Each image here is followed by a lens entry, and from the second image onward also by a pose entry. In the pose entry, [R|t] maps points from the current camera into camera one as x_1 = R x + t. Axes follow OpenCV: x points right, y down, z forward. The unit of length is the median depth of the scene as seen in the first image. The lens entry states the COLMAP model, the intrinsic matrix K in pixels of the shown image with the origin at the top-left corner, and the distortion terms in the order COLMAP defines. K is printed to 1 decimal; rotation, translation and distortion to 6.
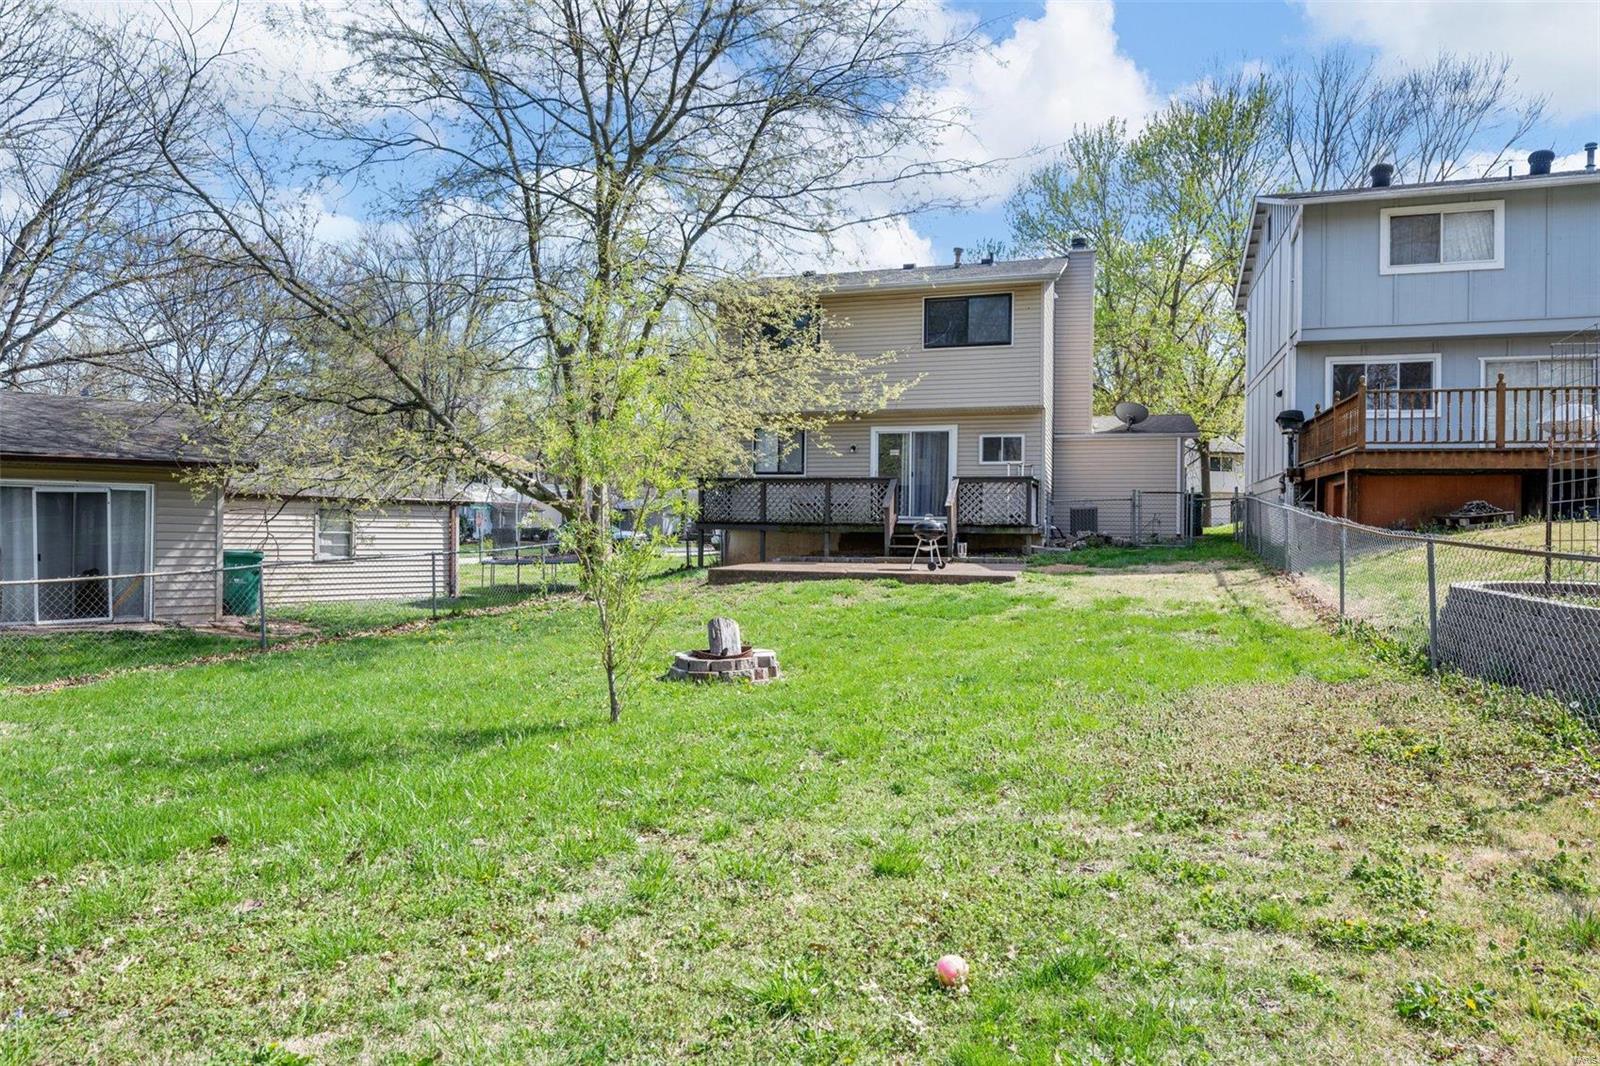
lens RADIAL K [[985.7, 0, 800.2], [0, 985.7, 532.2], [0, 0, 1]] dist [0.000399, -0.000003]
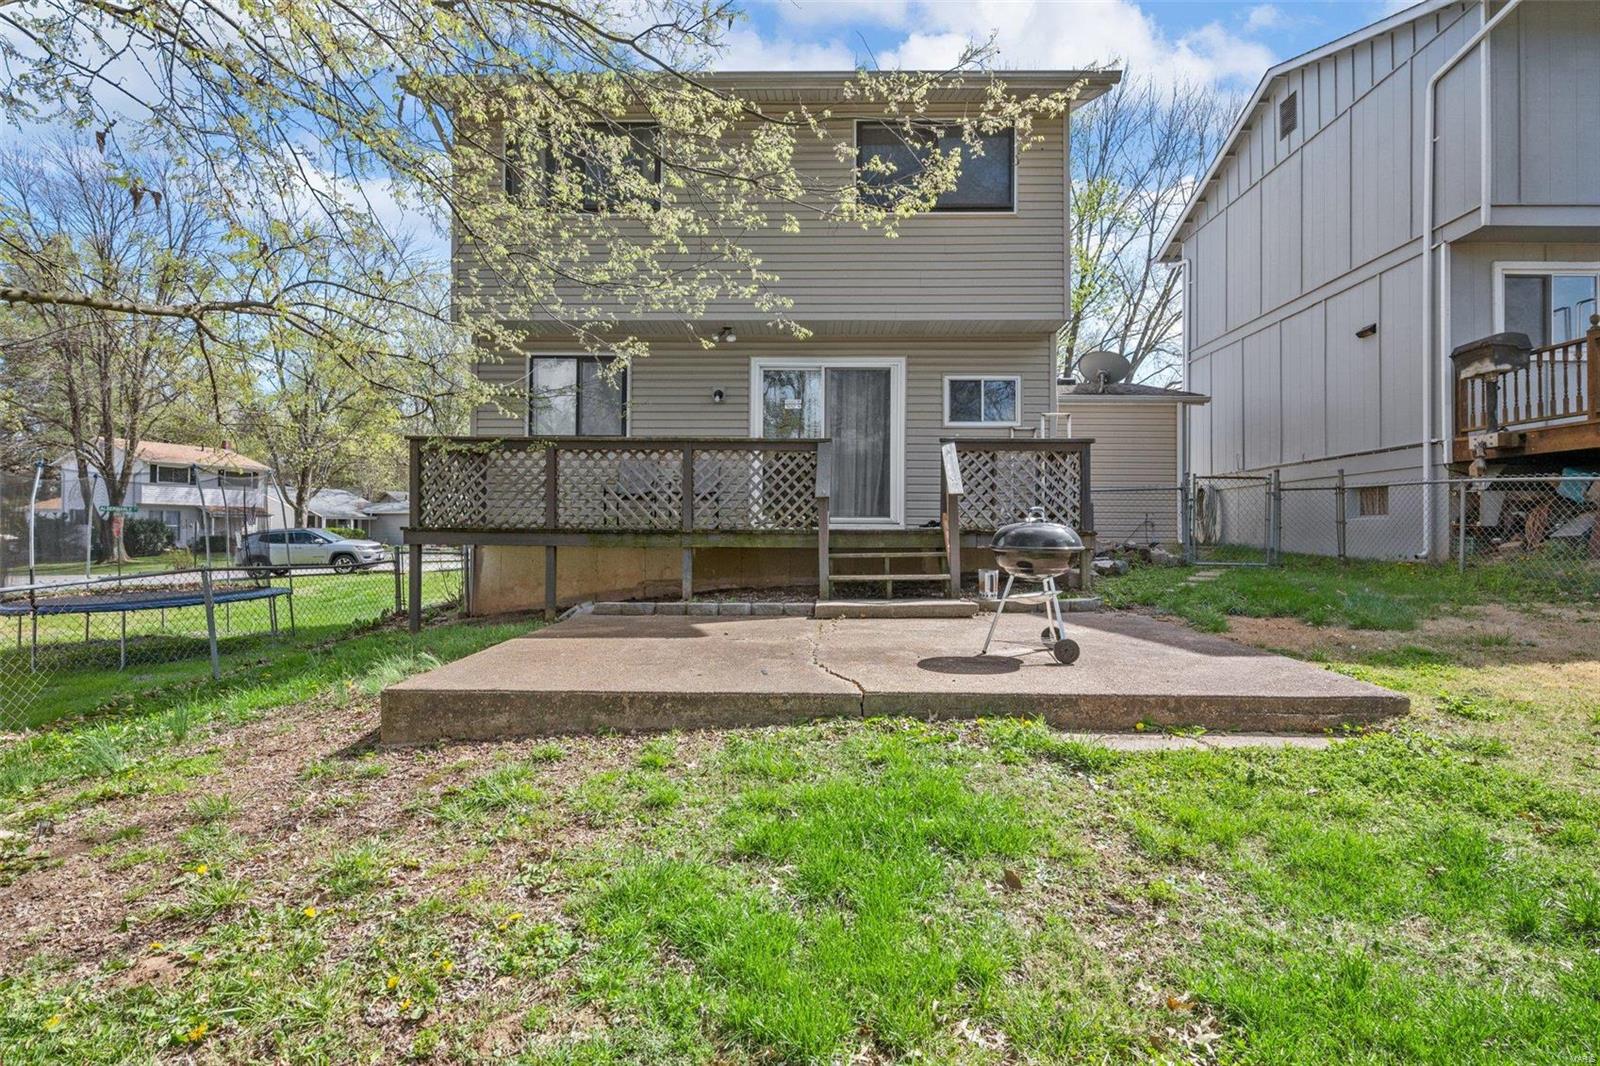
lens RADIAL K [[830.6, 0, 801.9], [0, 830.6, 527.7], [0, 0, 1]] dist [-0.002406, -0.000154]
pose [[0.962694, -0.003051, 0.270574, -0.029332], [0.005574, 0.999948, -0.008559, -0.006130], [-0.270534, 0.009748, 0.962661, 0.560129]]
